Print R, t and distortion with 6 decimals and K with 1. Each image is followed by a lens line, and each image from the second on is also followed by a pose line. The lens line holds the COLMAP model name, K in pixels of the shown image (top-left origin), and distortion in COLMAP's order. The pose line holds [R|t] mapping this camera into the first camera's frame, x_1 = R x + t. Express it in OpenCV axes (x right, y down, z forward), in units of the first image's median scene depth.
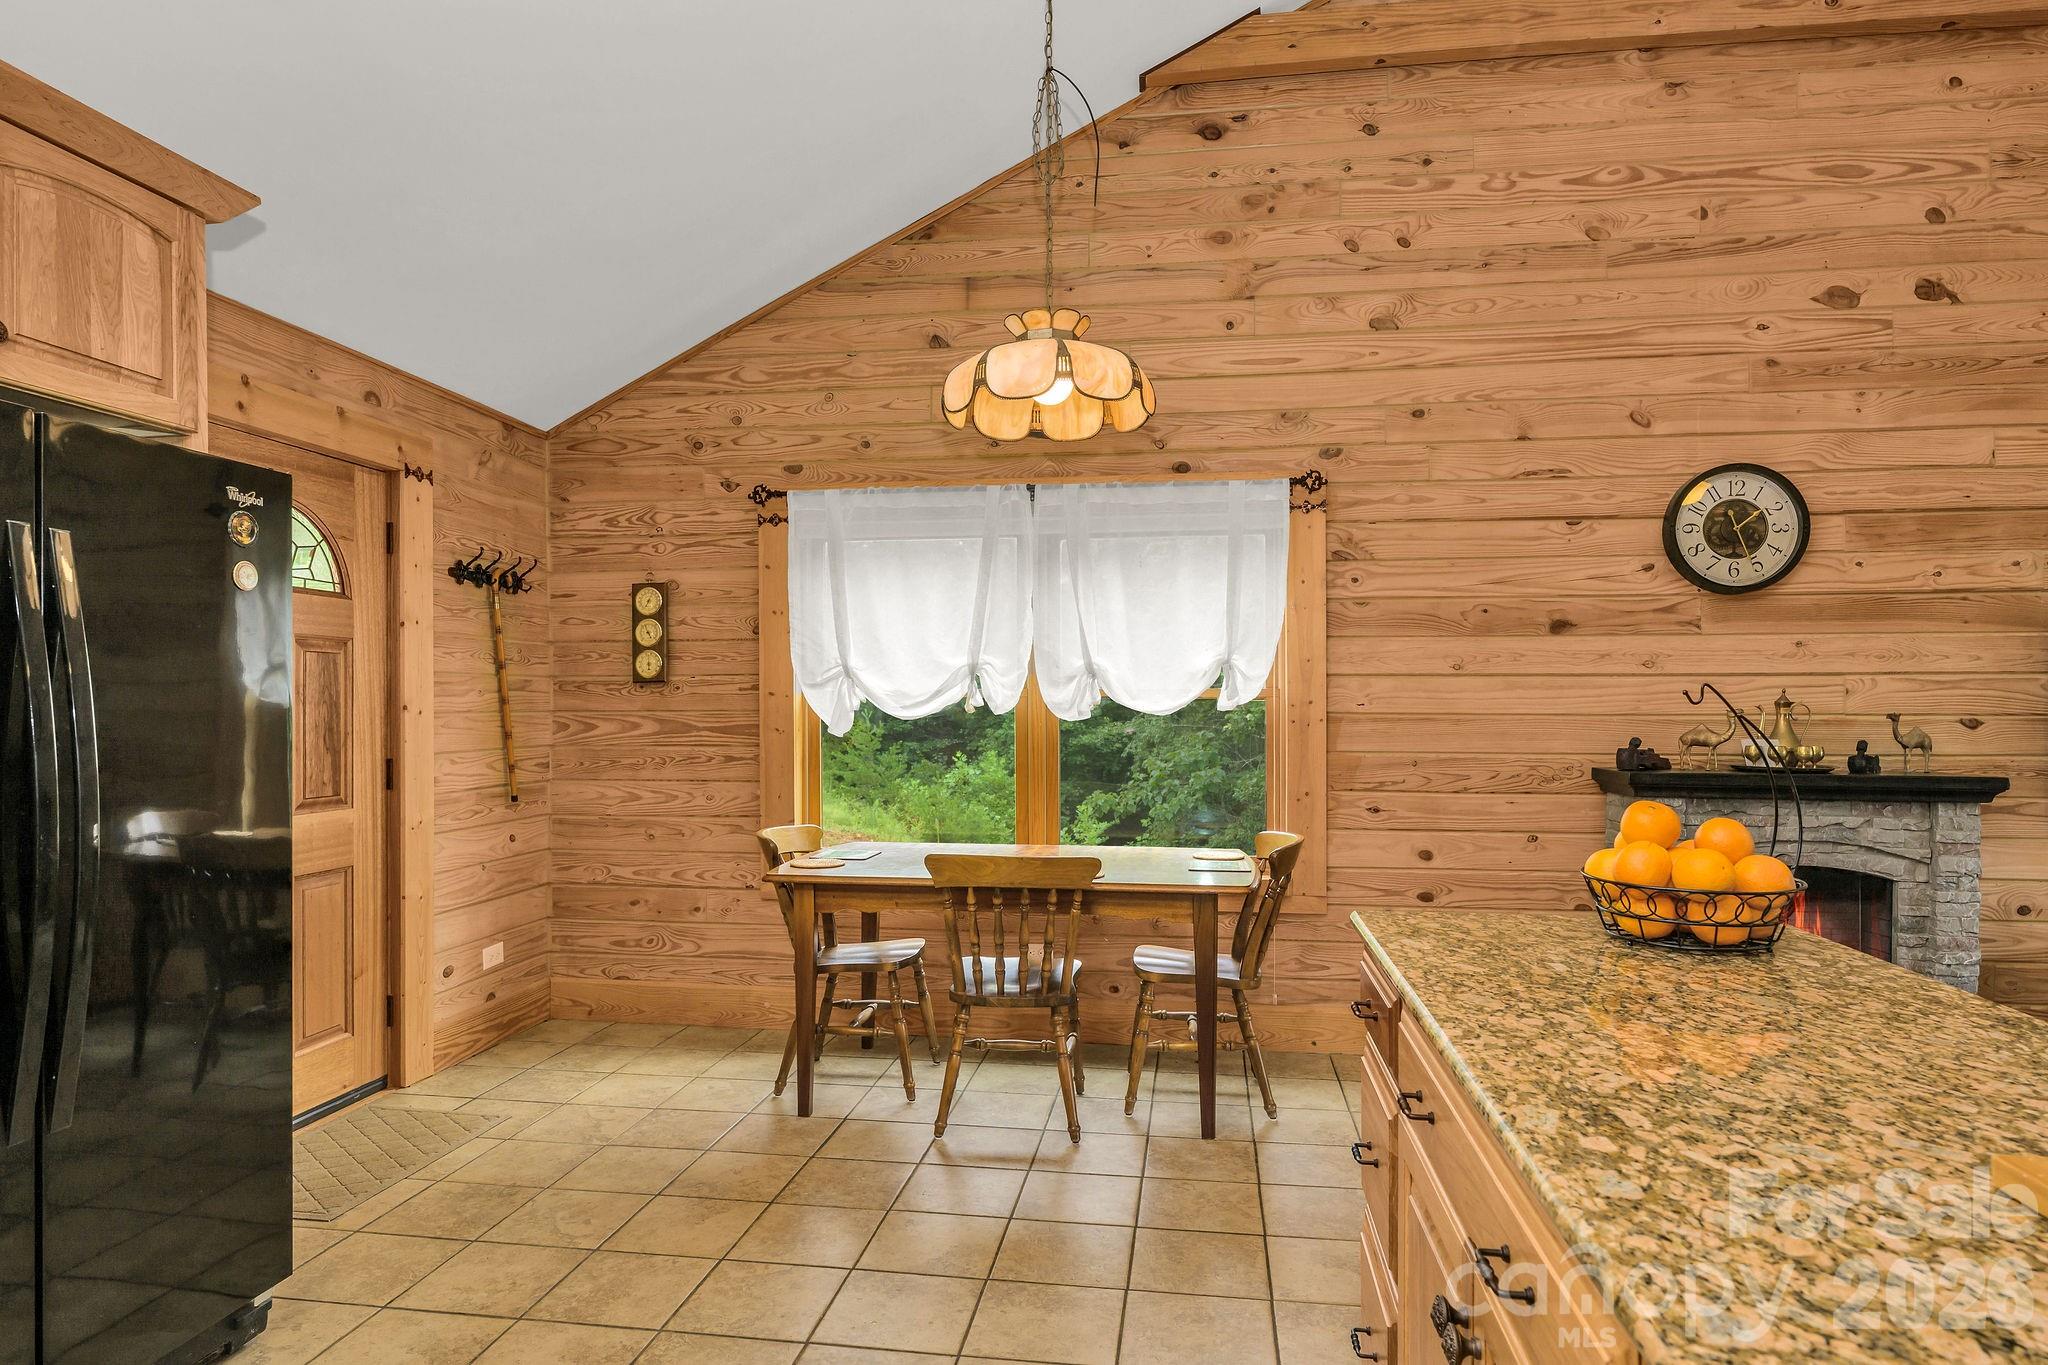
lens RADIAL K [[1162.8, 0, 998.9], [0, 1162.8, 705.5], [0, 0, 1]] dist [-0.005231, 0.001815]
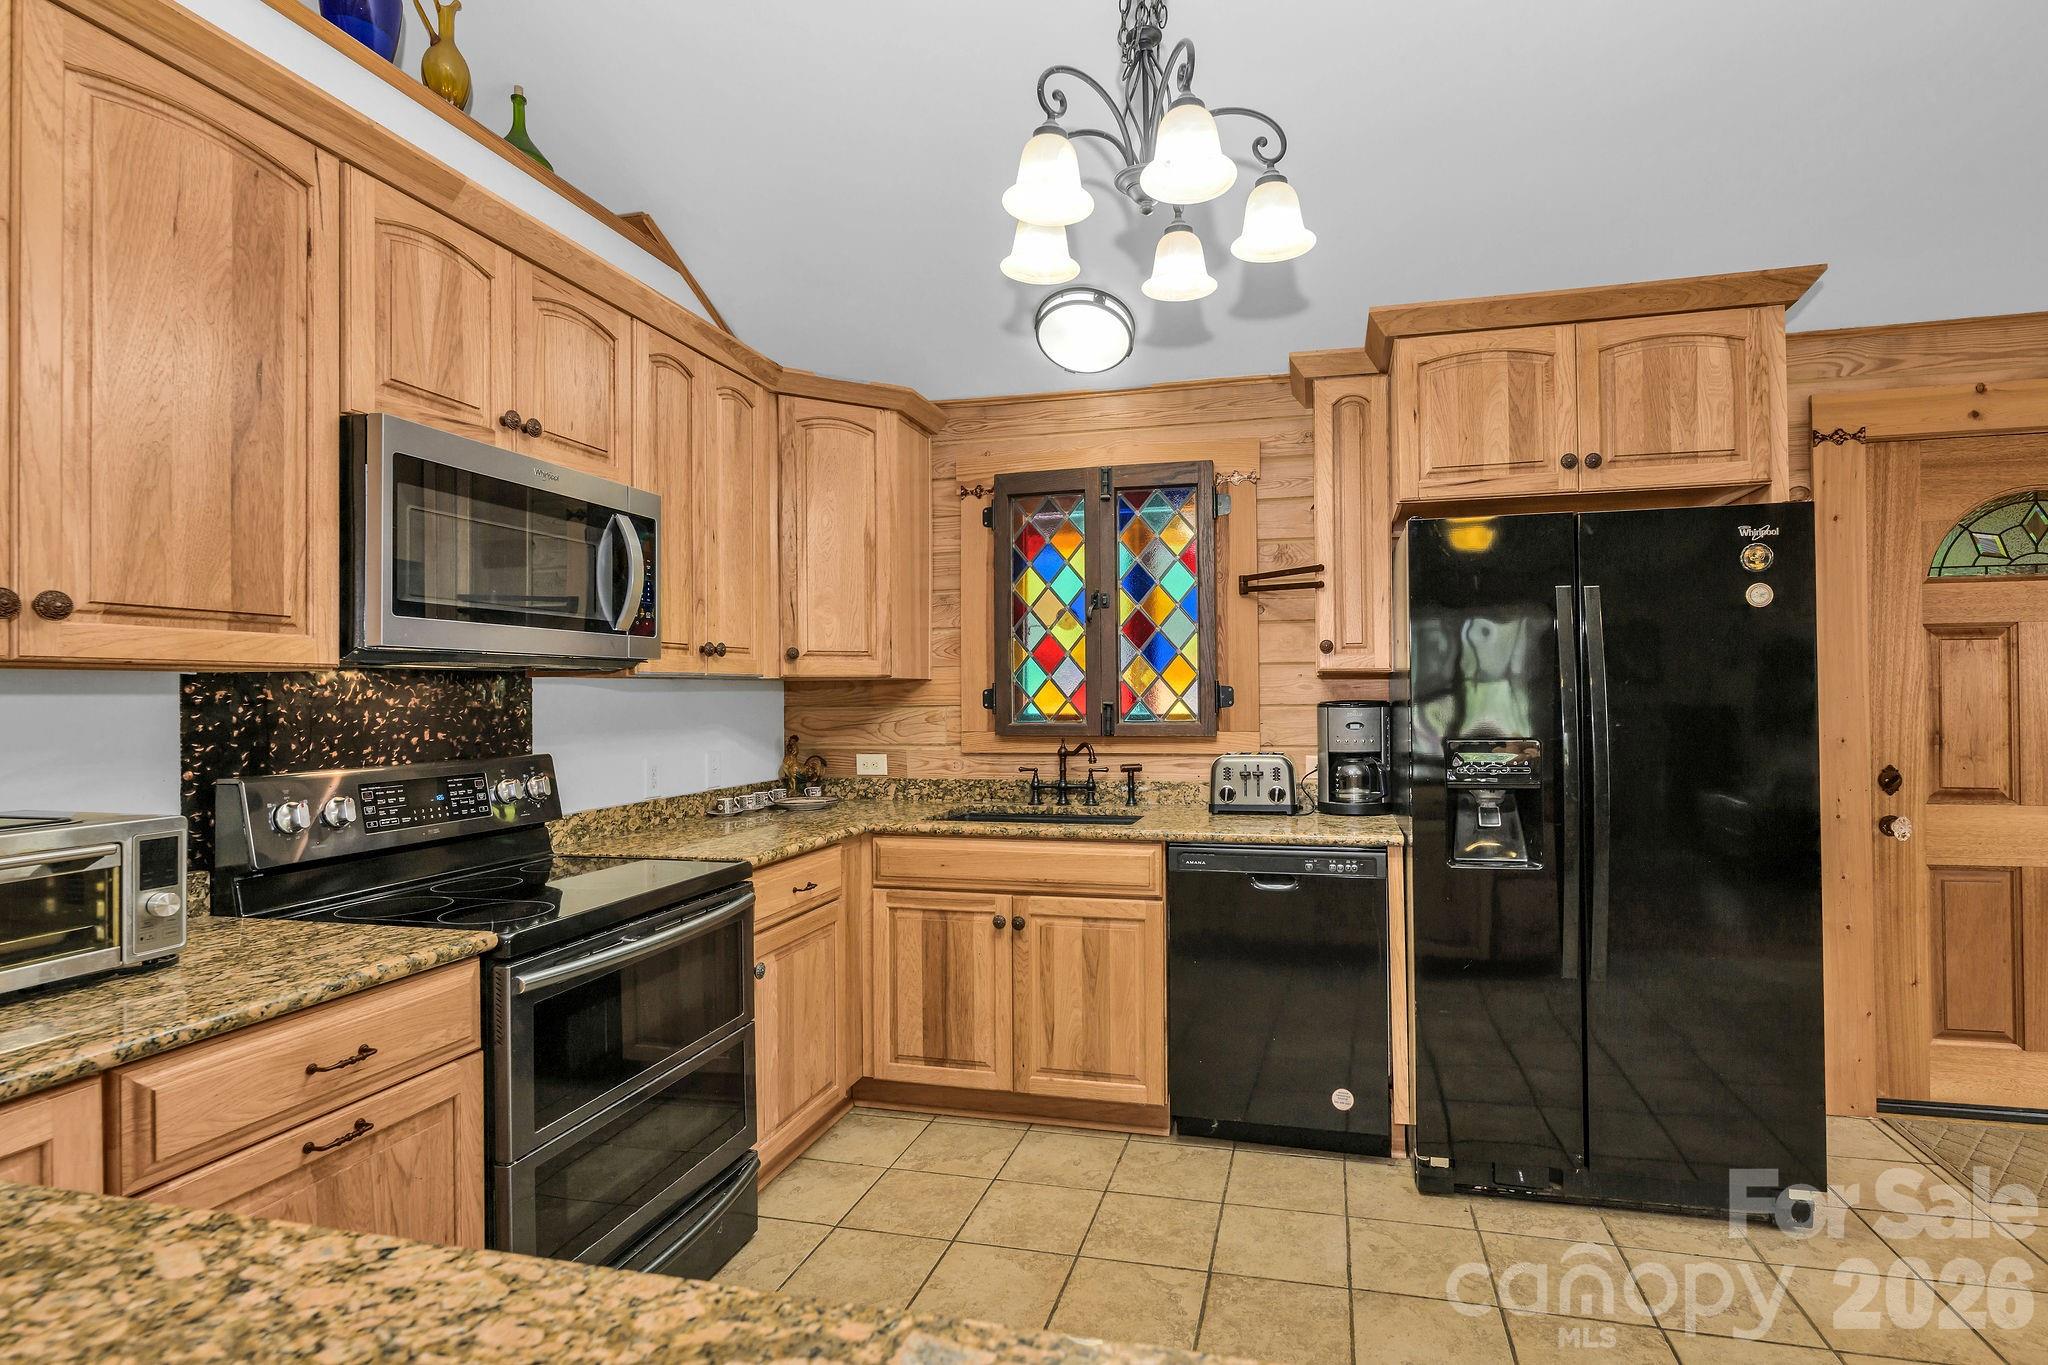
lens RADIAL K [[1010.4, 0, 1120.8], [0, 1010.4, 695.7], [0, 0, 1]] dist [0.000358, 0.001249]
pose [[-0.042896, 0.000471, -0.999079, 0.241299], [0.012553, 0.999921, -0.000067, -0.006899], [0.999001, -0.012544, -0.042899, 0.193764]]
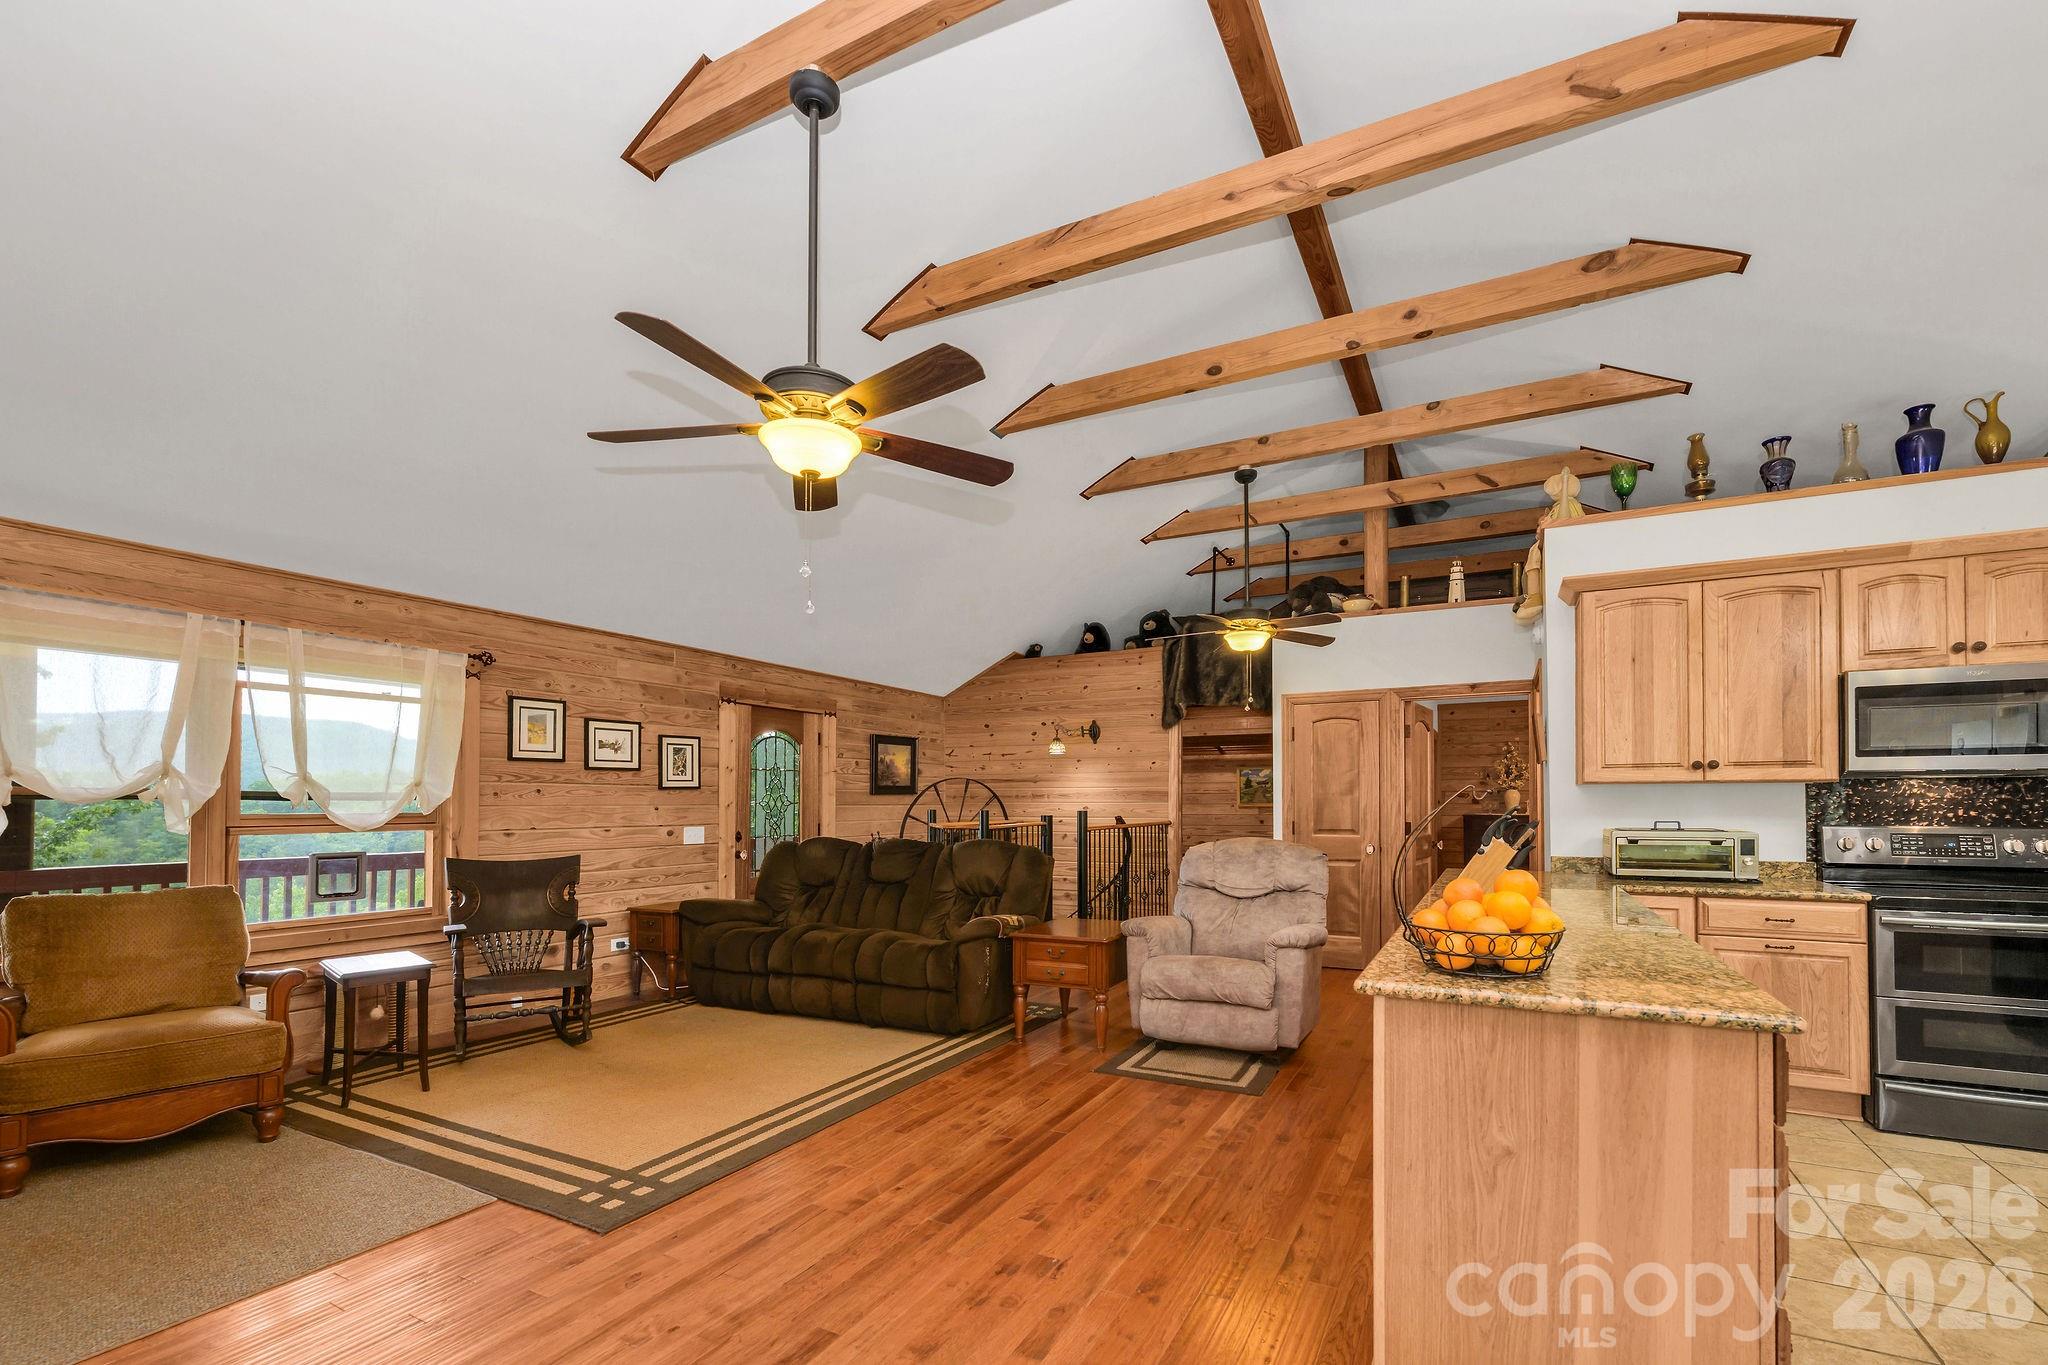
lens RADIAL K [[859.1, 0, 1049.9], [0, 859.1, 777.1], [0, 0, 1]] dist [0.011717, -0.000106]
pose [[-0.952824, 0.010040, 0.303356, 0.324376], [0.001032, 0.999554, -0.029838, -0.000295], [-0.303521, -0.028117, -0.952410, 0.916847]]
